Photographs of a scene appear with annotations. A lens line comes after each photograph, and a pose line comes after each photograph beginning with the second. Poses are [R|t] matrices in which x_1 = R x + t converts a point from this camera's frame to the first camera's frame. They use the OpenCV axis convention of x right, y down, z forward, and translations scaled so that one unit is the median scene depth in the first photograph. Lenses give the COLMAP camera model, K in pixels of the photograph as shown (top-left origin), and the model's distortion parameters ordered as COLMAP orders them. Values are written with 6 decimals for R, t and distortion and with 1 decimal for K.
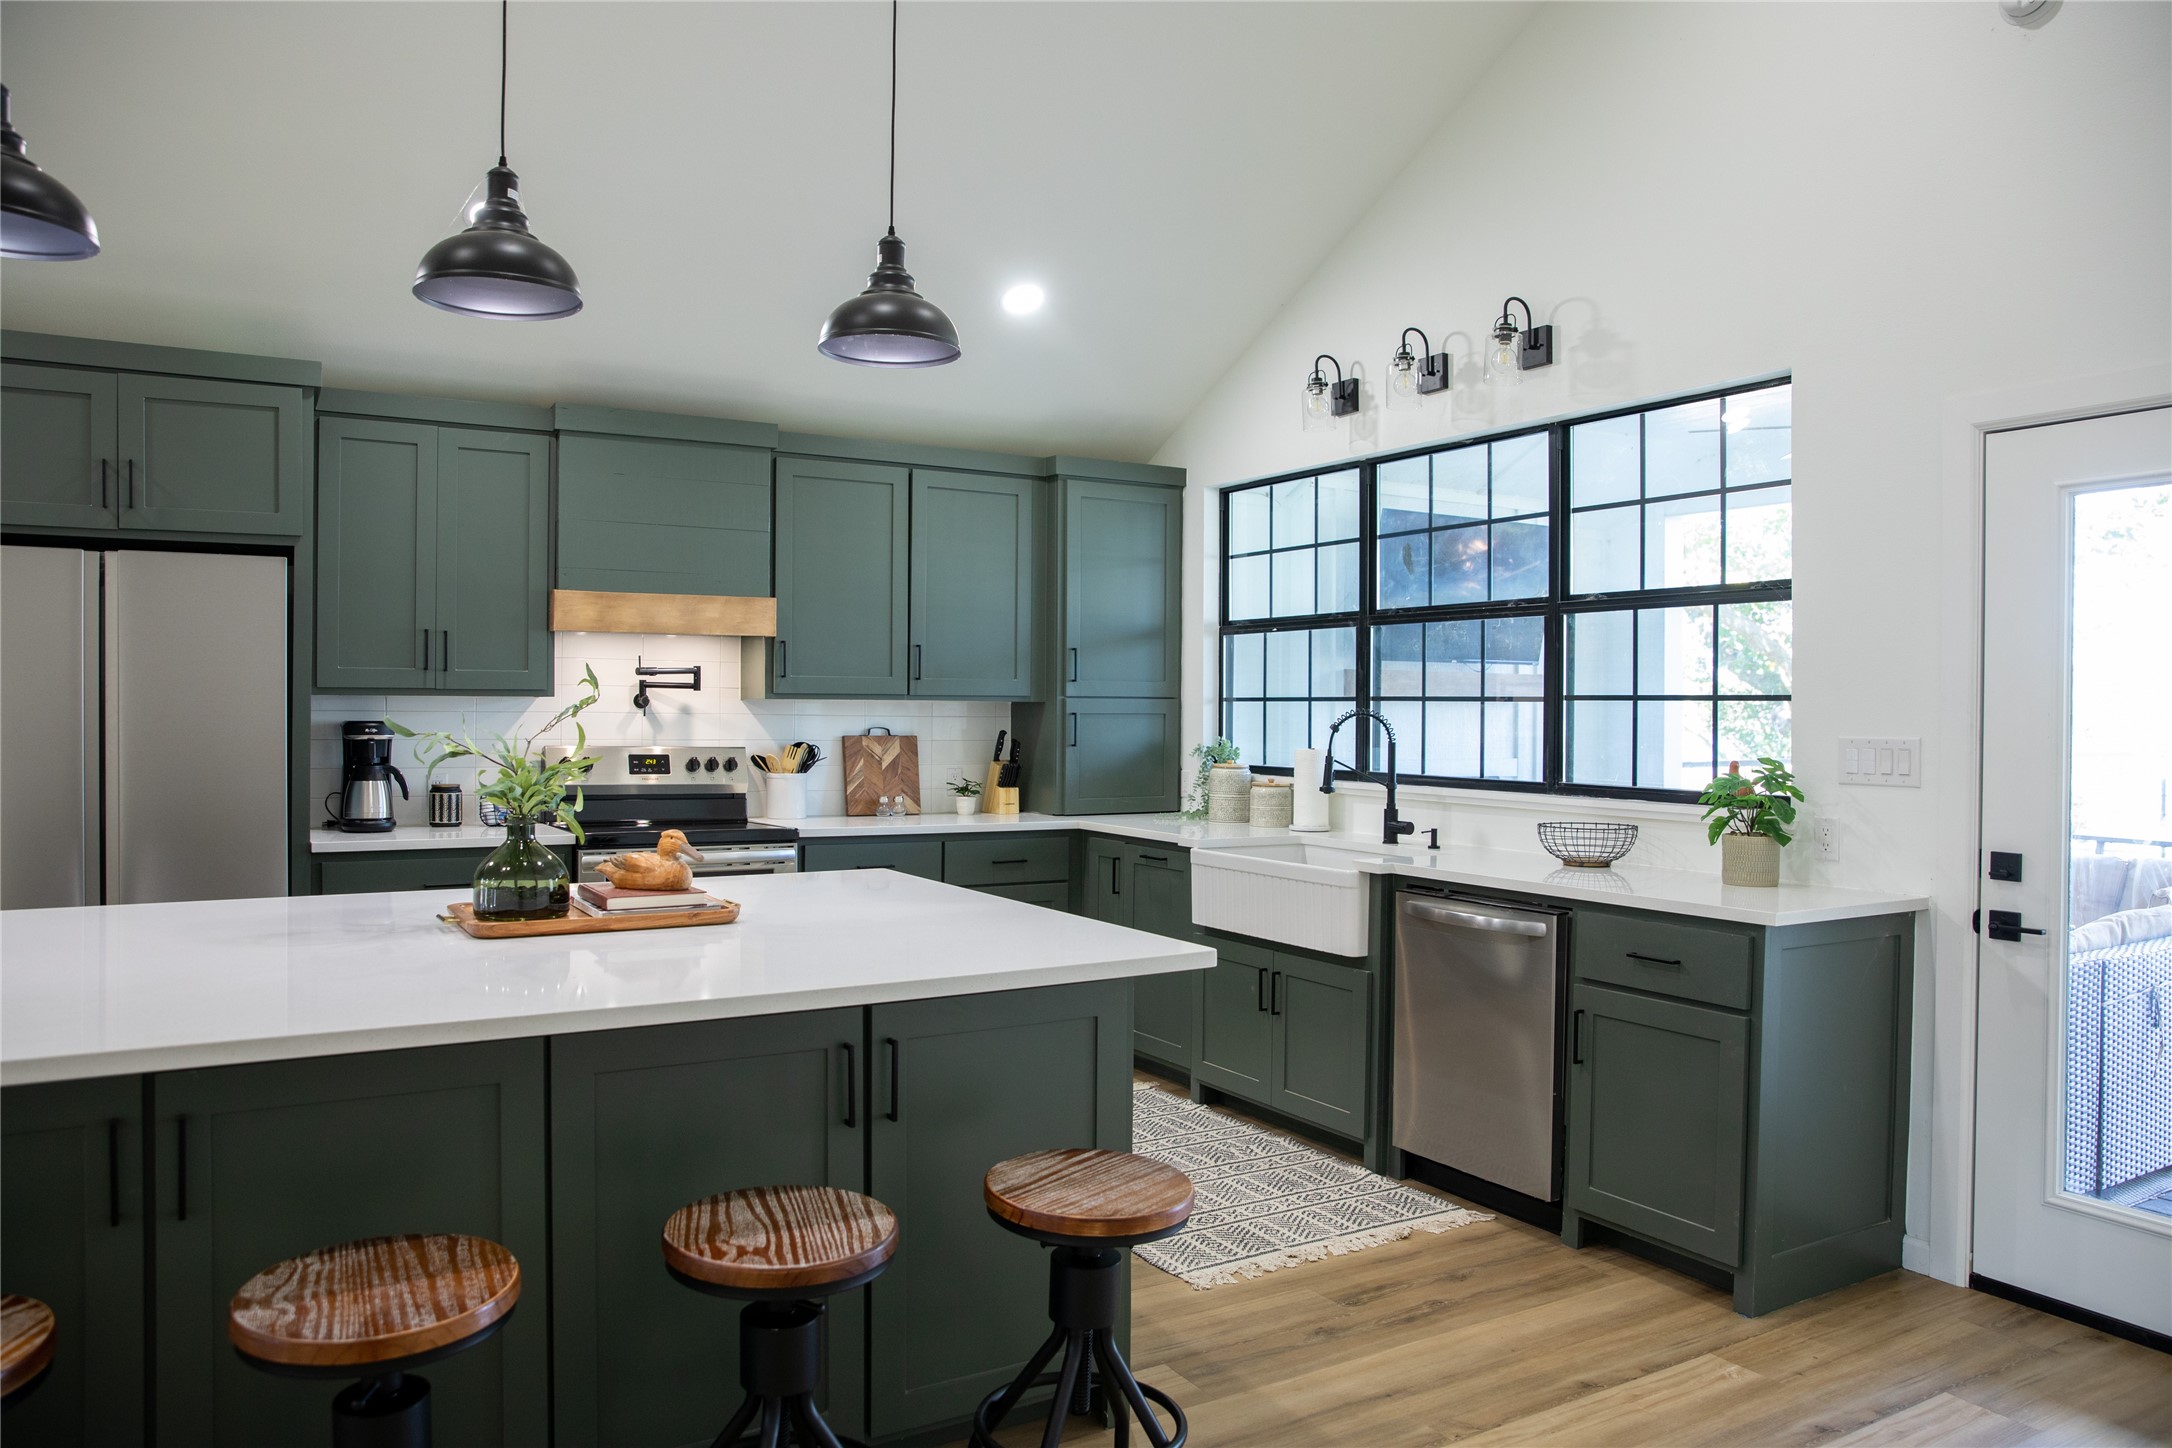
lens RADIAL K [[1523.0, 0, 1086.0], [0, 1523.0, 724.0], [0, 0, 1]] dist [-0.061503, 0.006951]
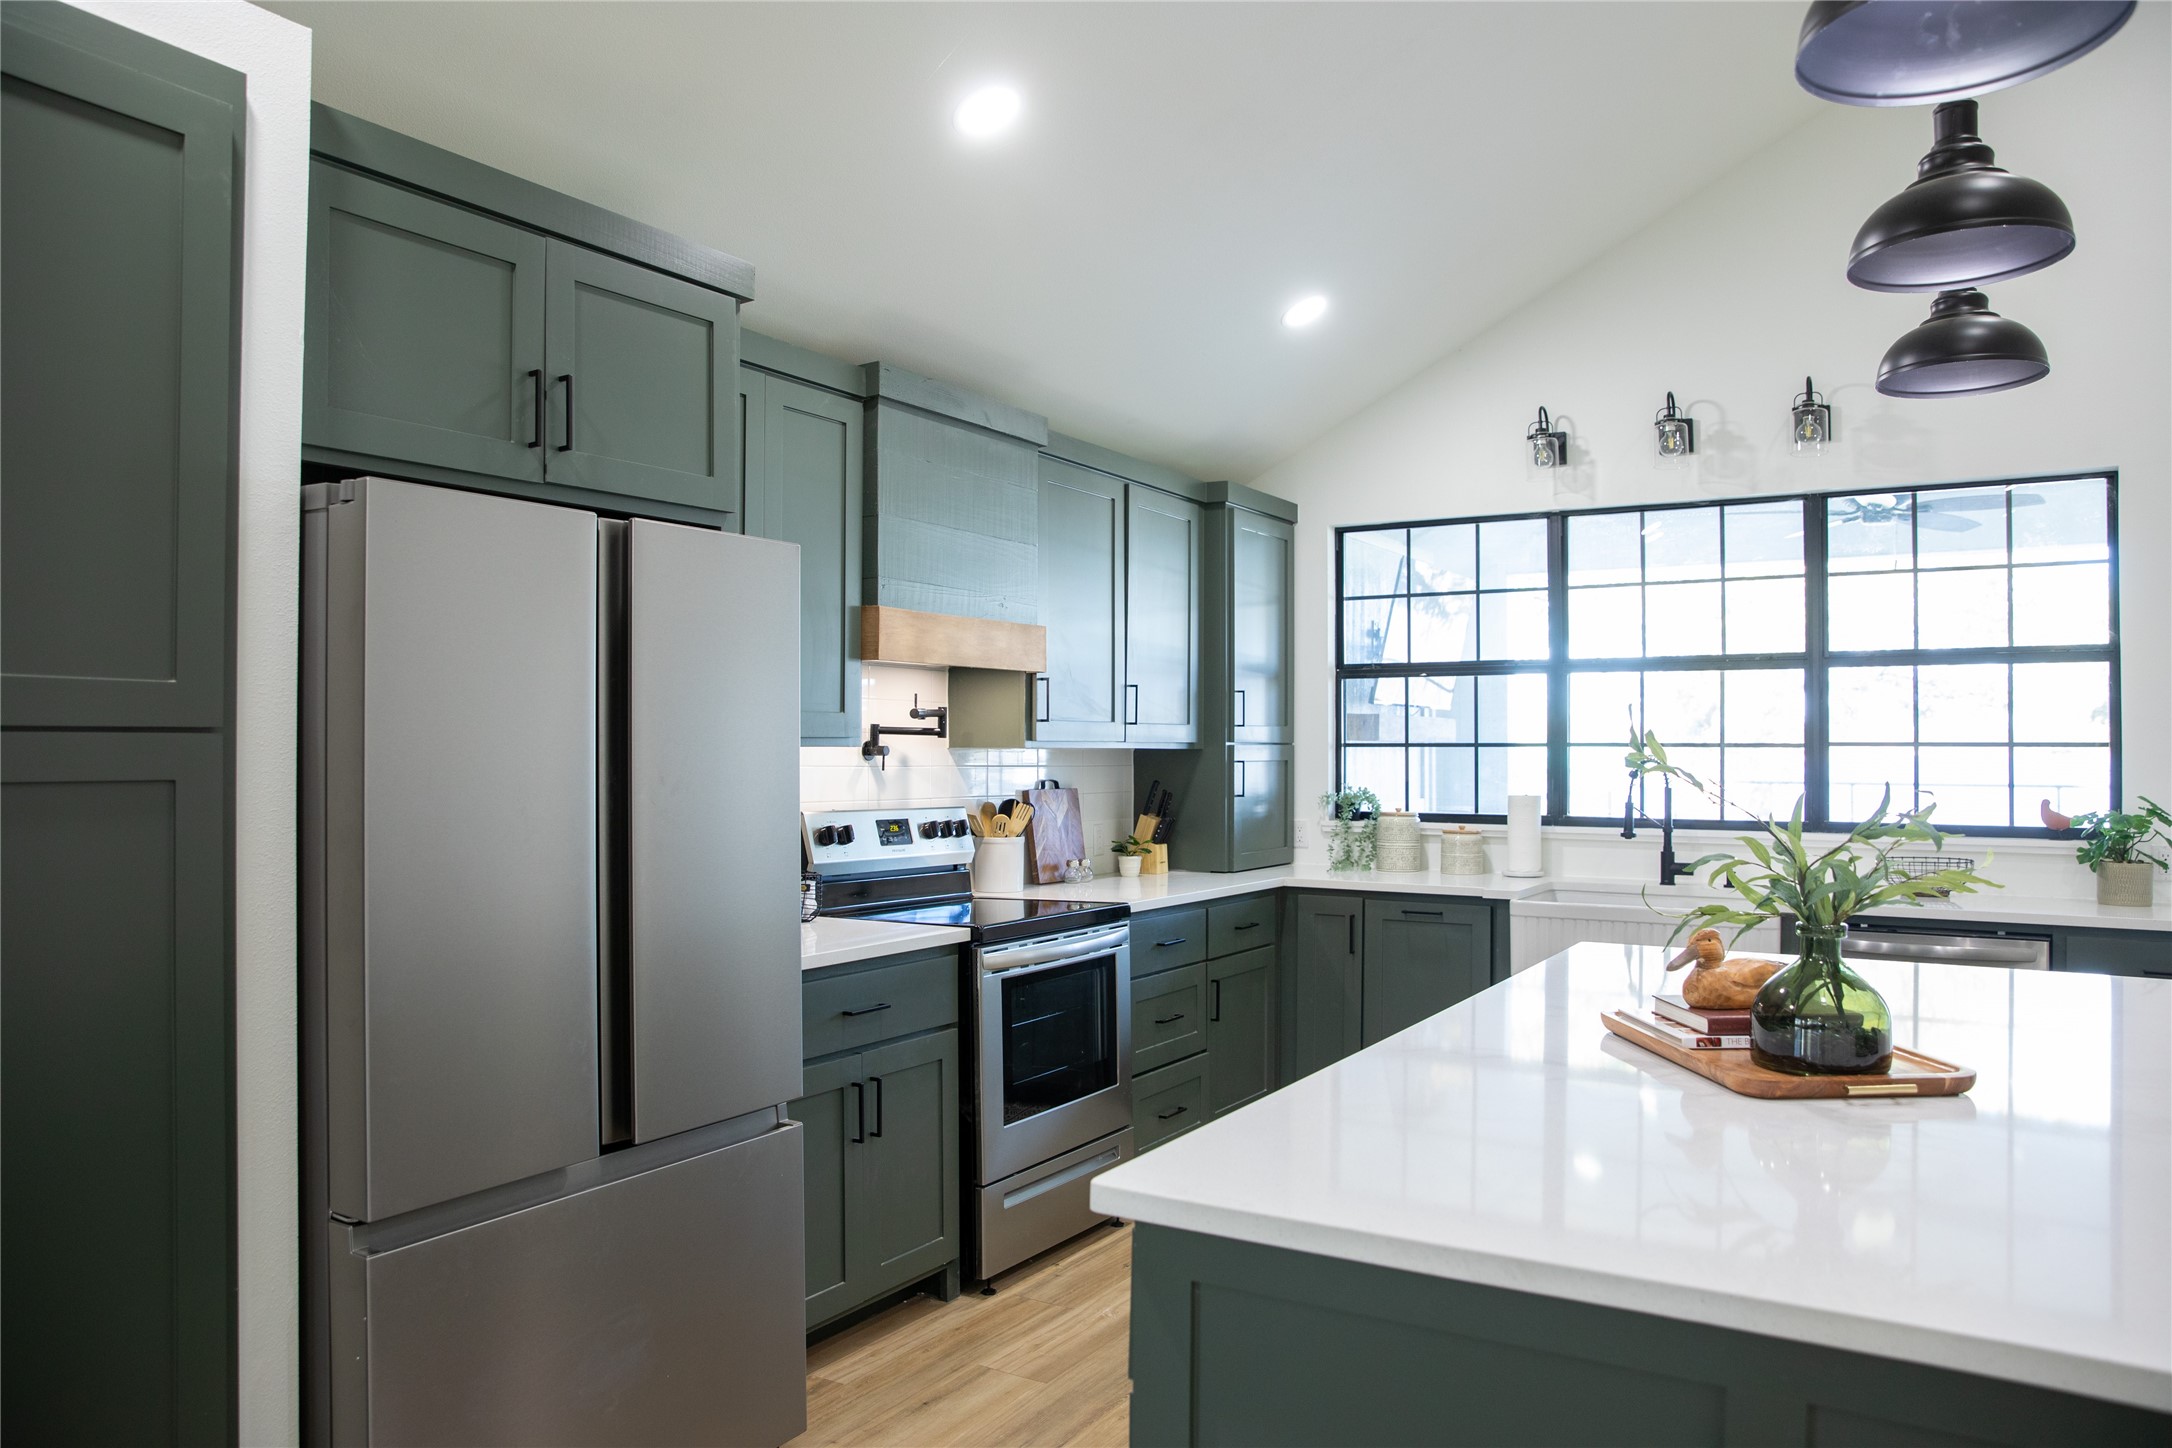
lens RADIAL K [[1515.5, 0, 1086.0], [0, 1515.5, 724.0], [0, 0, 1]] dist [-0.123016, 0.119856]
pose [[0.881669, 0.002629, 0.471860, -0.616065], [0.008643, 0.999727, -0.021719, -0.012112], [-0.471789, 0.023227, 0.881406, 0.281882]]
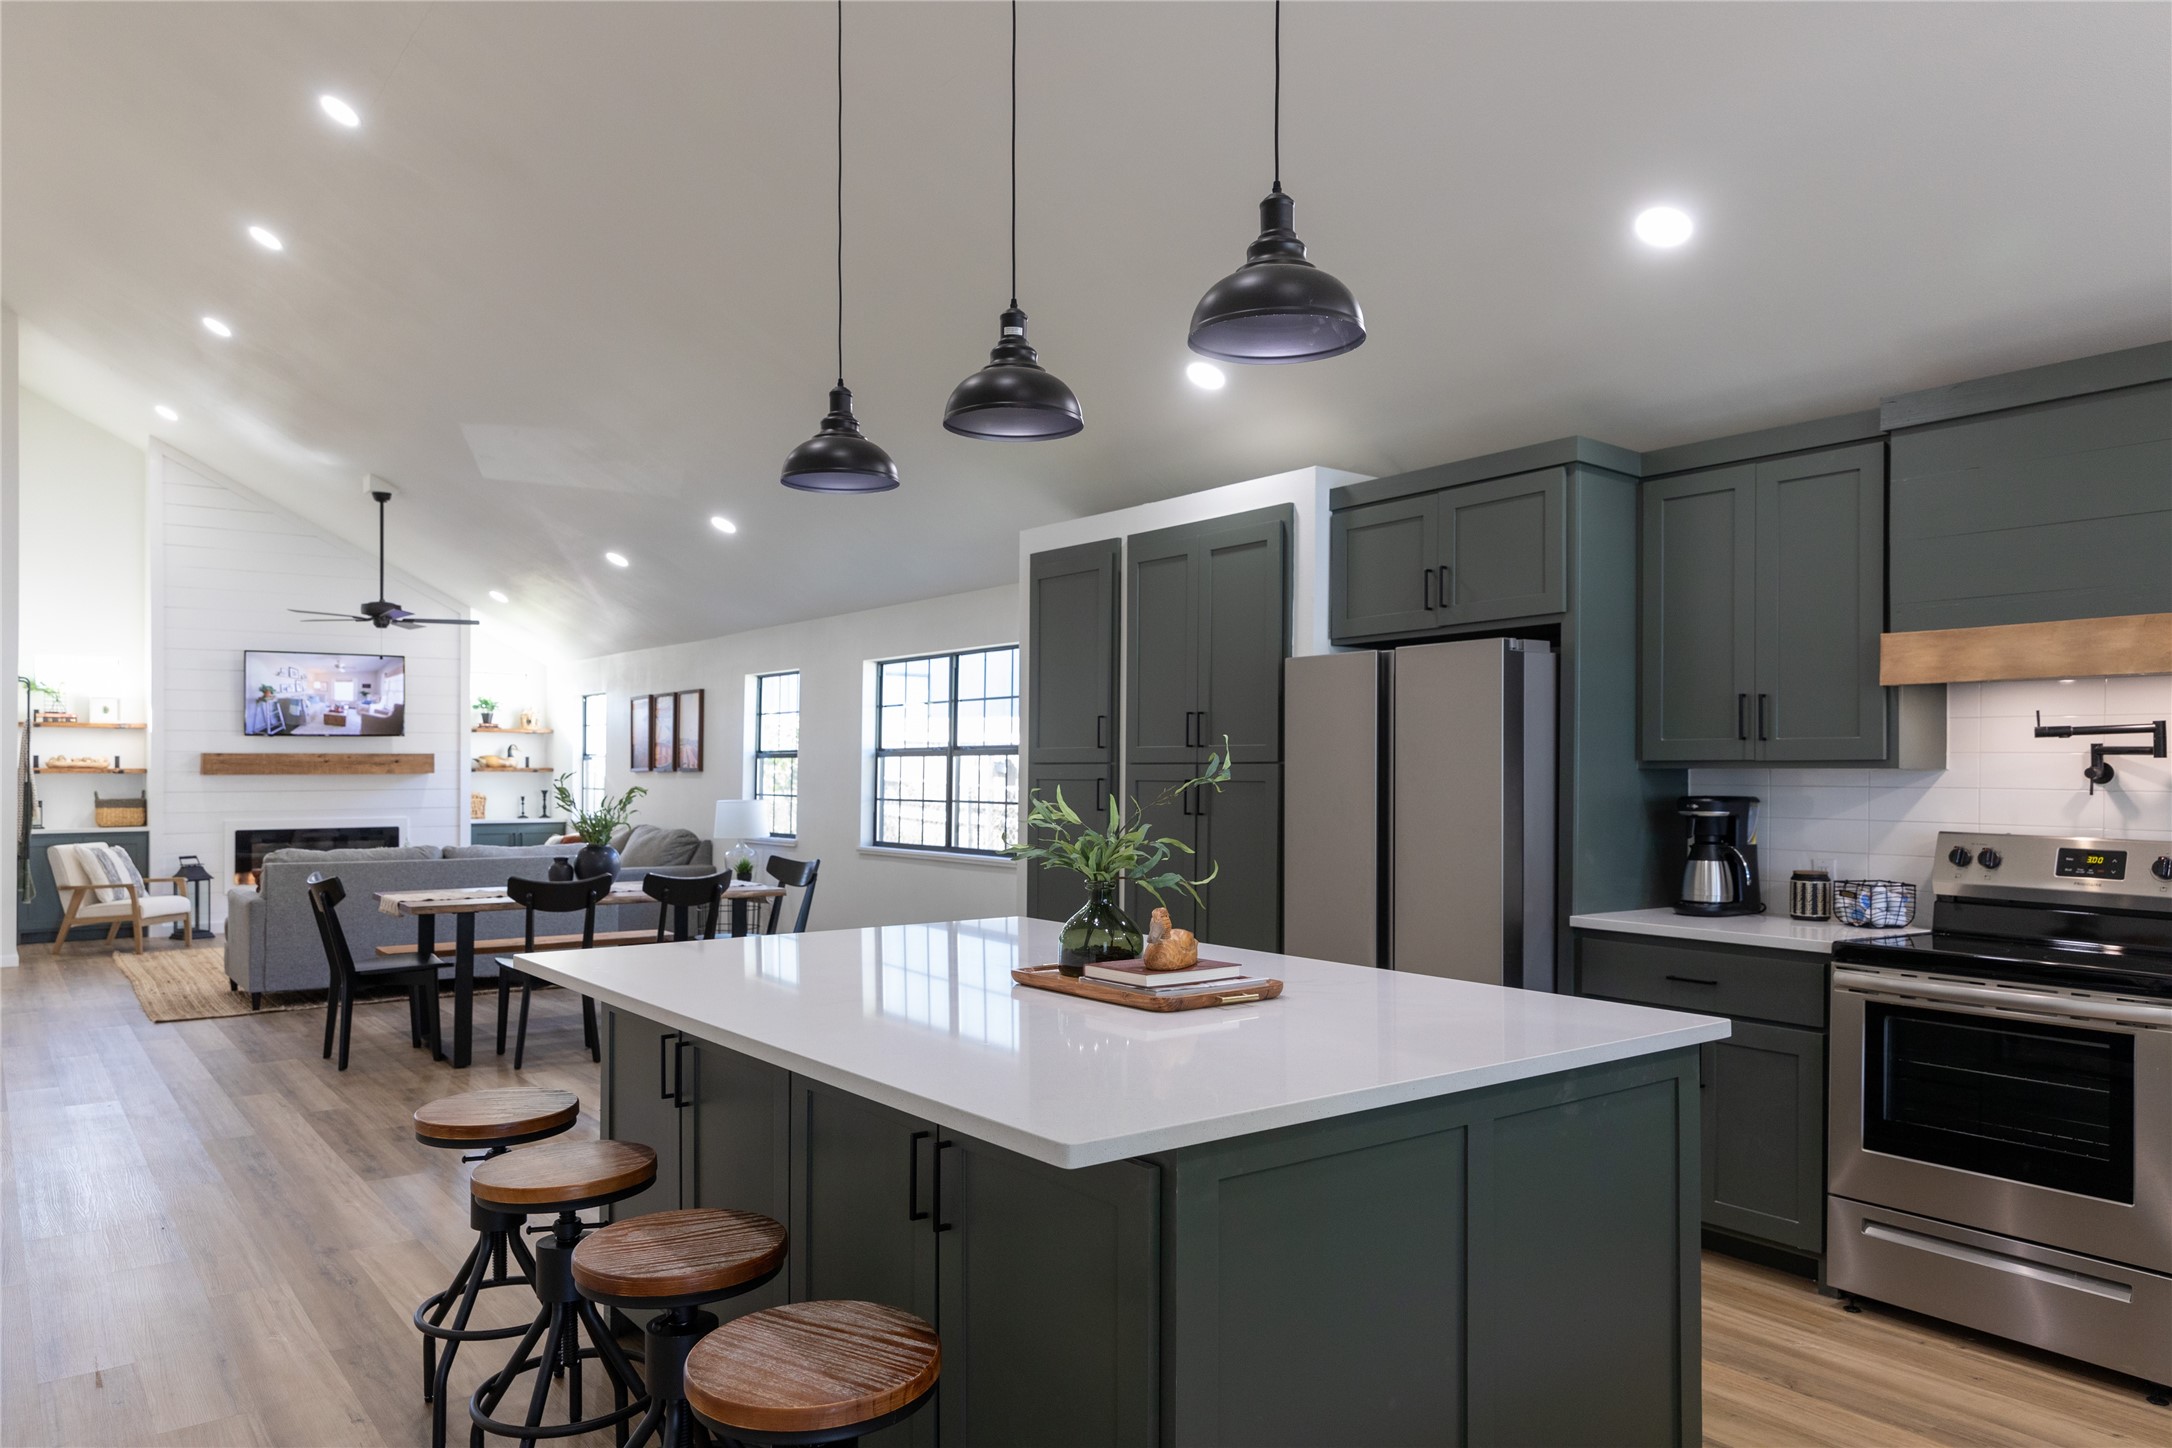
lens RADIAL K [[1468.7, 0, 1032.0], [0, 1468.7, 774.9], [0, 0, 1]] dist [0.001450, 0.000858]
pose [[0.083665, -0.006345, -0.996474, 0.379566], [-0.012453, 0.999895, -0.007412, -0.003475], [0.996416, 0.013029, 0.083577, 0.488918]]
